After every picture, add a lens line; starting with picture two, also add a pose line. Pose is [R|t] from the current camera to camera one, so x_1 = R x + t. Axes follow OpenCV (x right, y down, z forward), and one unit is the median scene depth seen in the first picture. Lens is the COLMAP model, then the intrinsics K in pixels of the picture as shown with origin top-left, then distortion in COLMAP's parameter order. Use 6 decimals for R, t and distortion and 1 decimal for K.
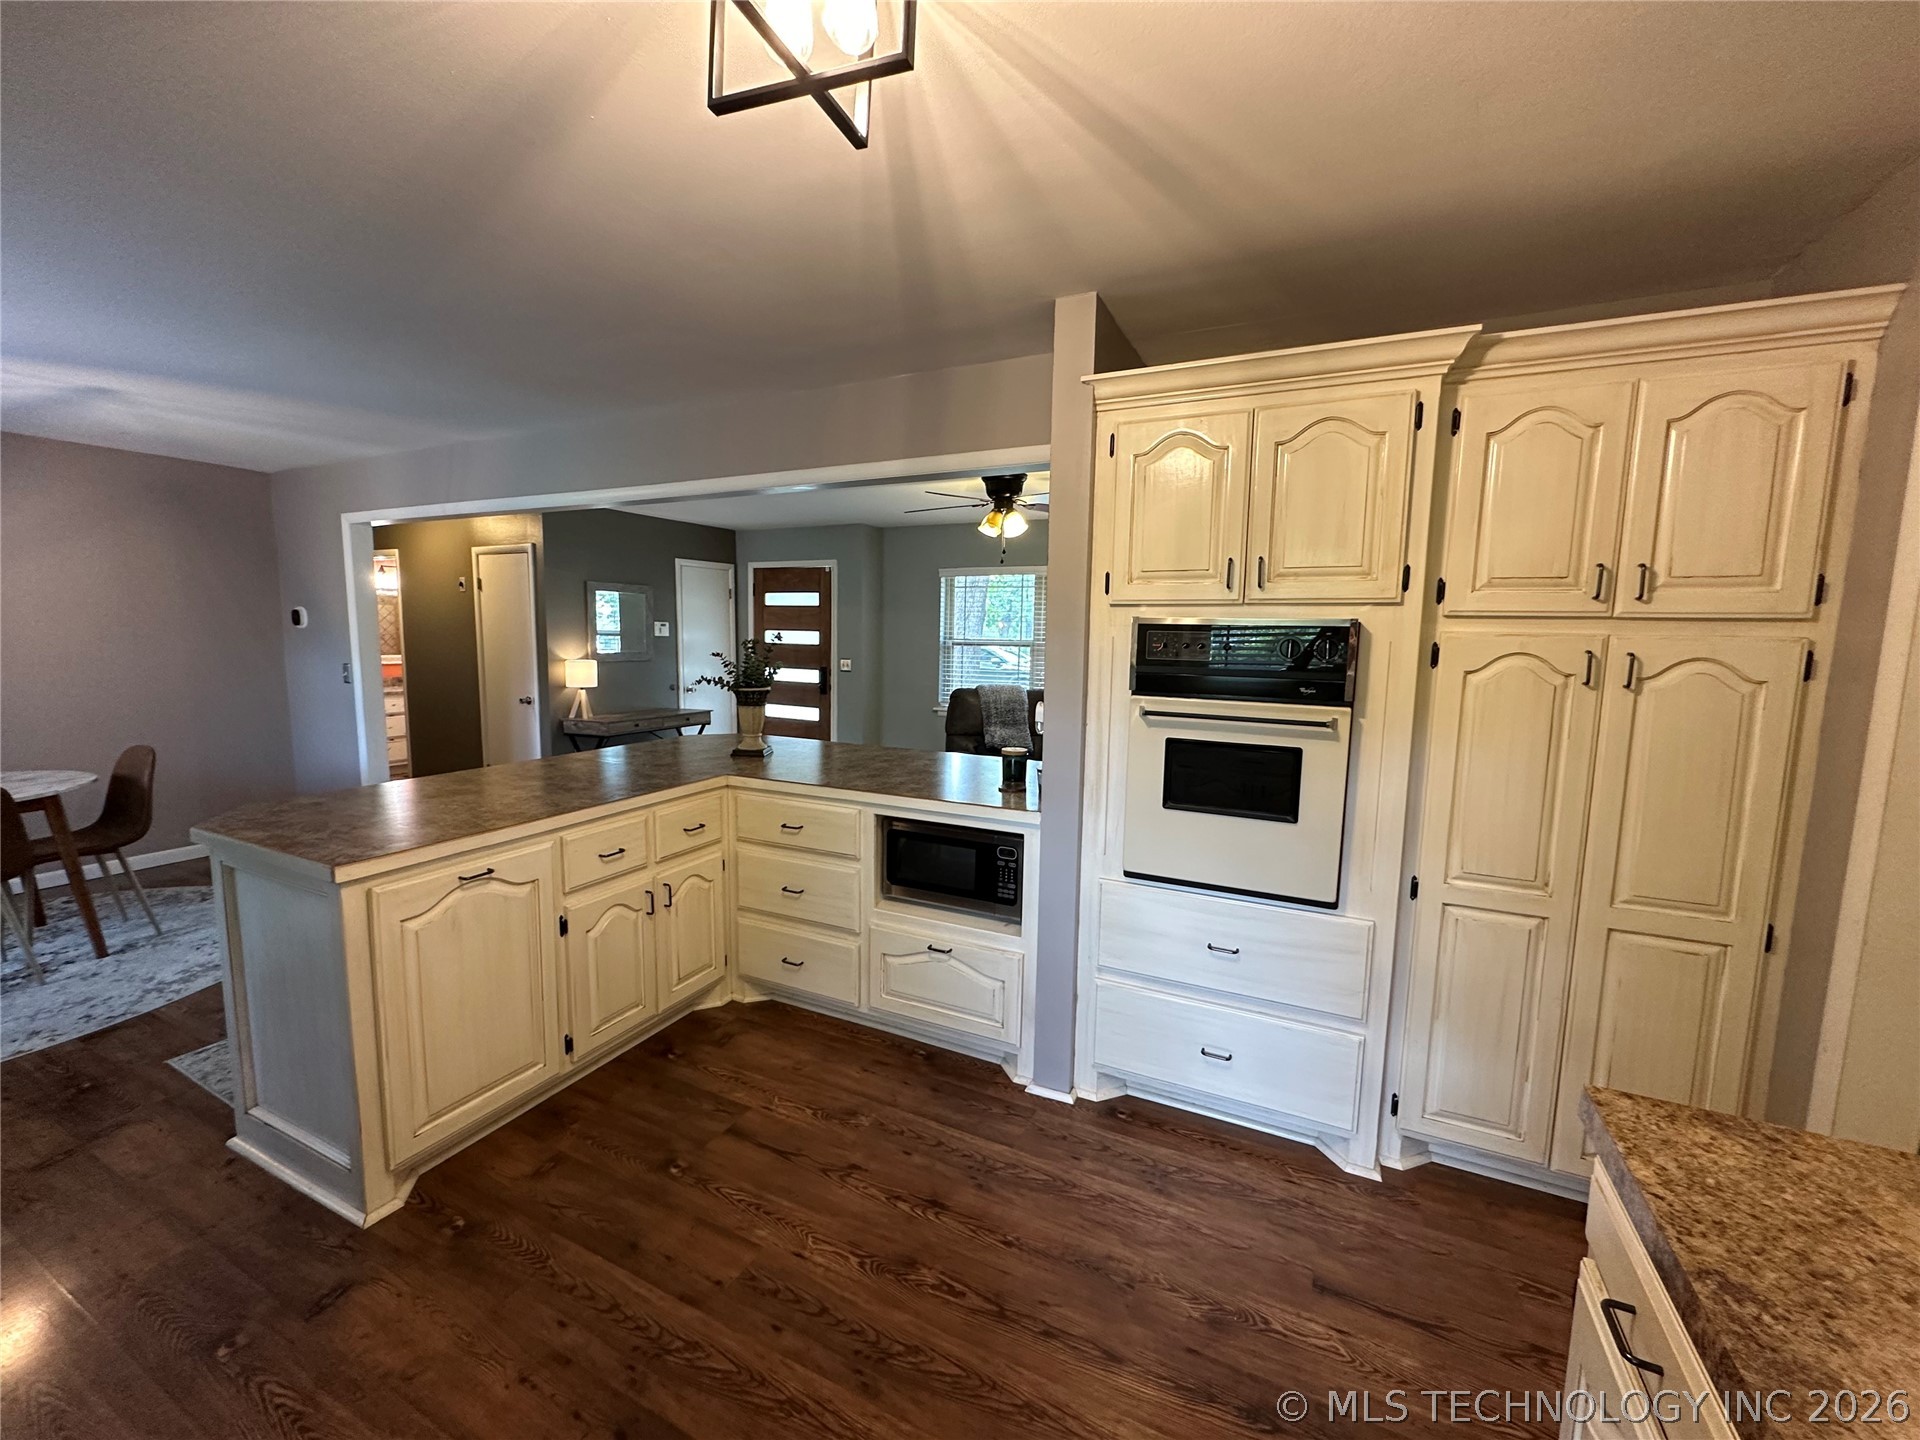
lens RADIAL K [[767.1, 0, 958.6], [0, 767.1, 720.3], [0, 0, 1]] dist [-0.003925, 0.001253]
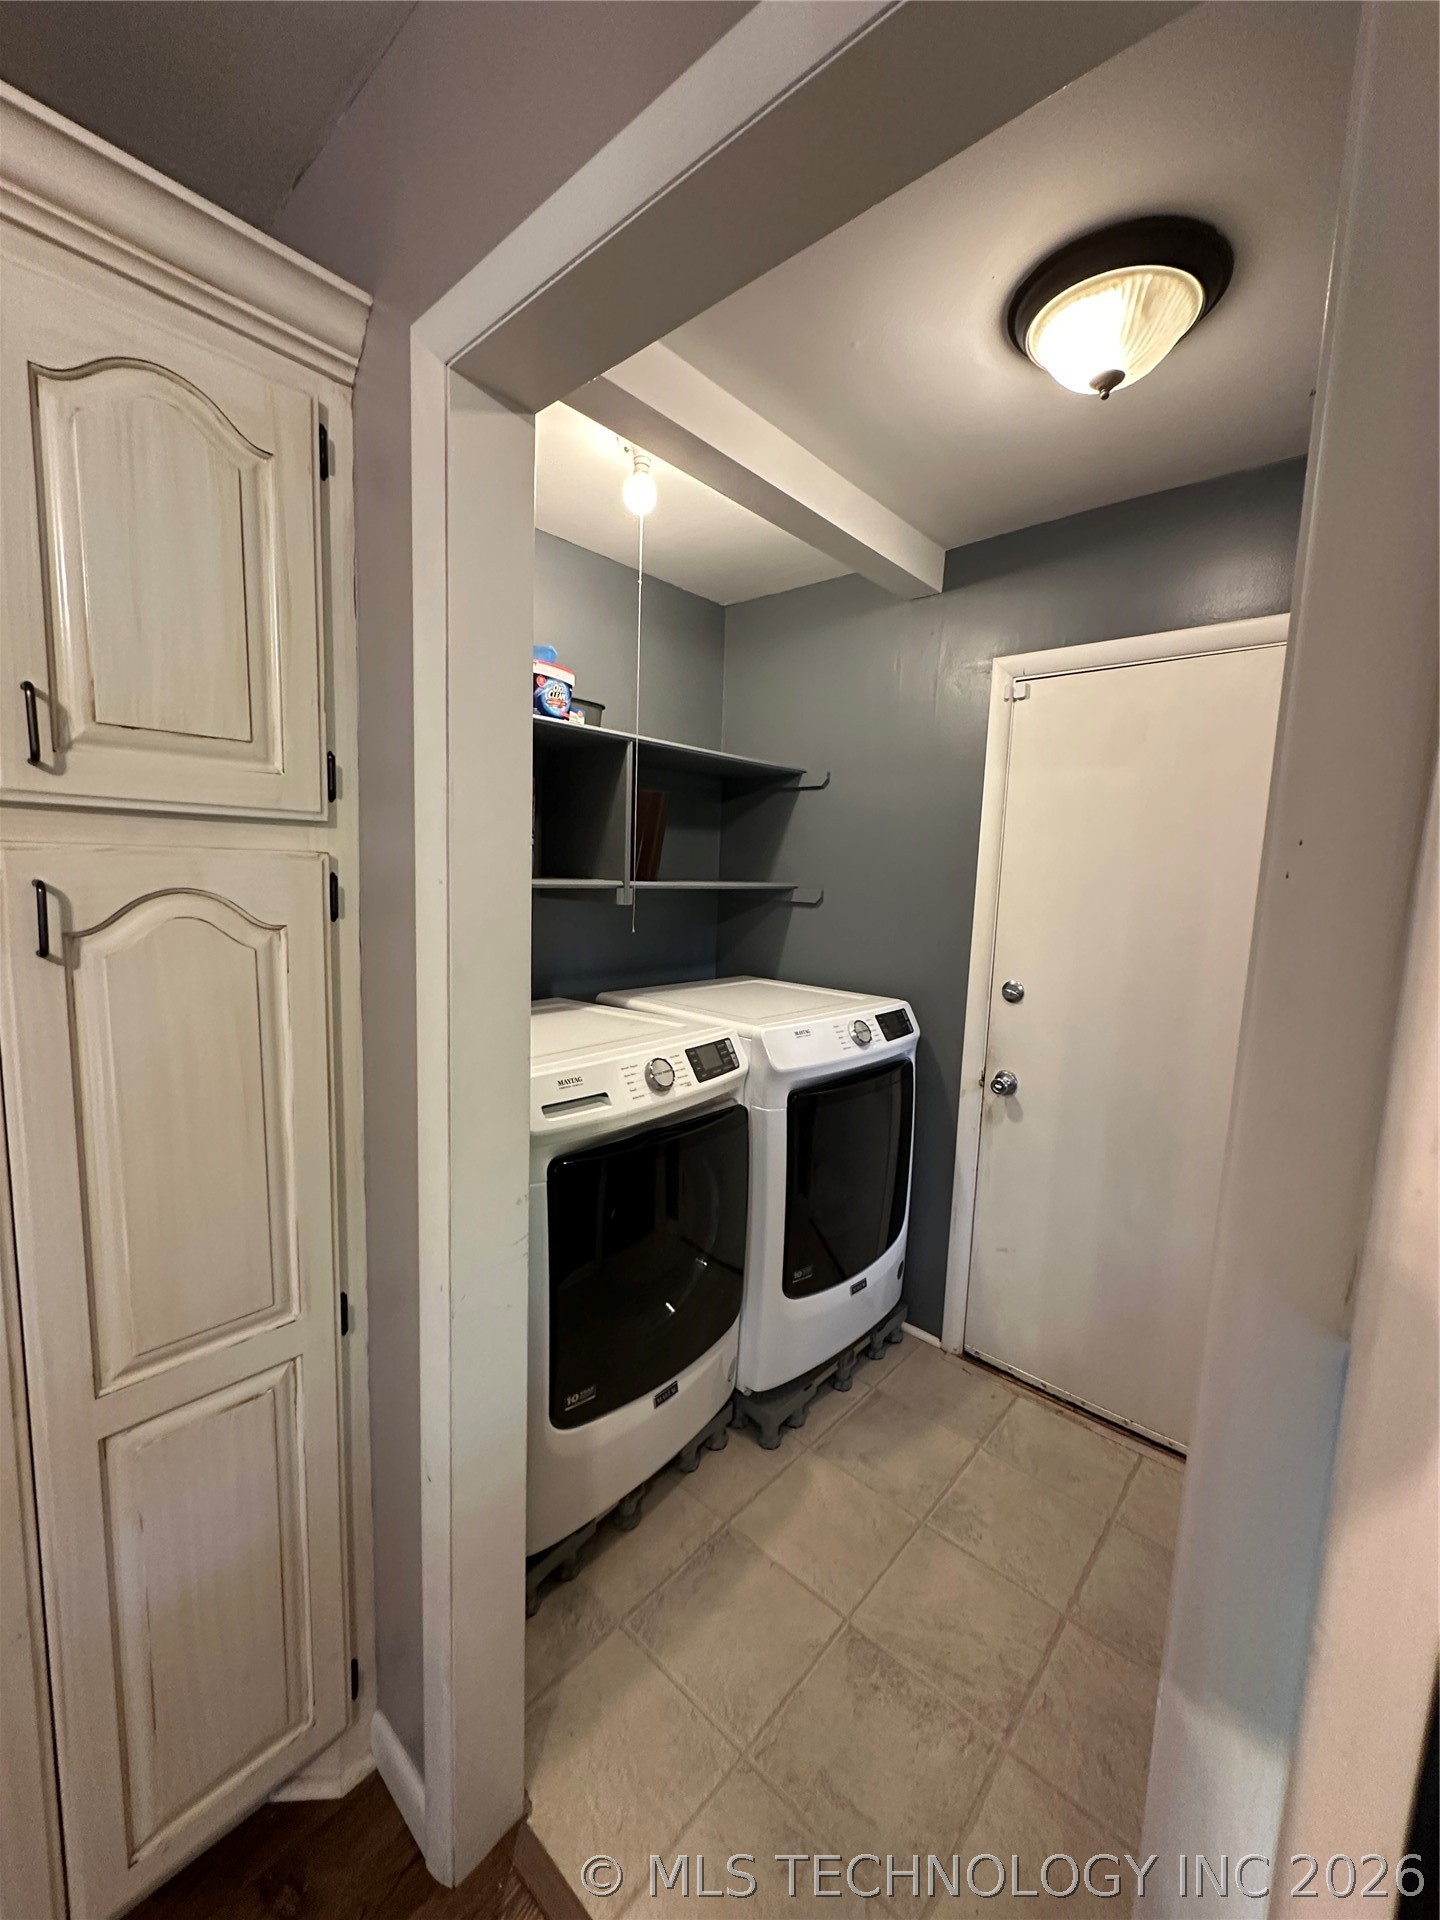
lens RADIAL K [[767.1, 0, 721.7], [0, 767.1, 960.8], [0, 0, 1]] dist [-0.003925, 0.001253]
pose [[0.269989, -0.121171, 0.955209, 0.560240], [0.079491, 0.991469, 0.103303, -0.056682], [-0.959577, 0.048040, 0.277318, 0.495946]]
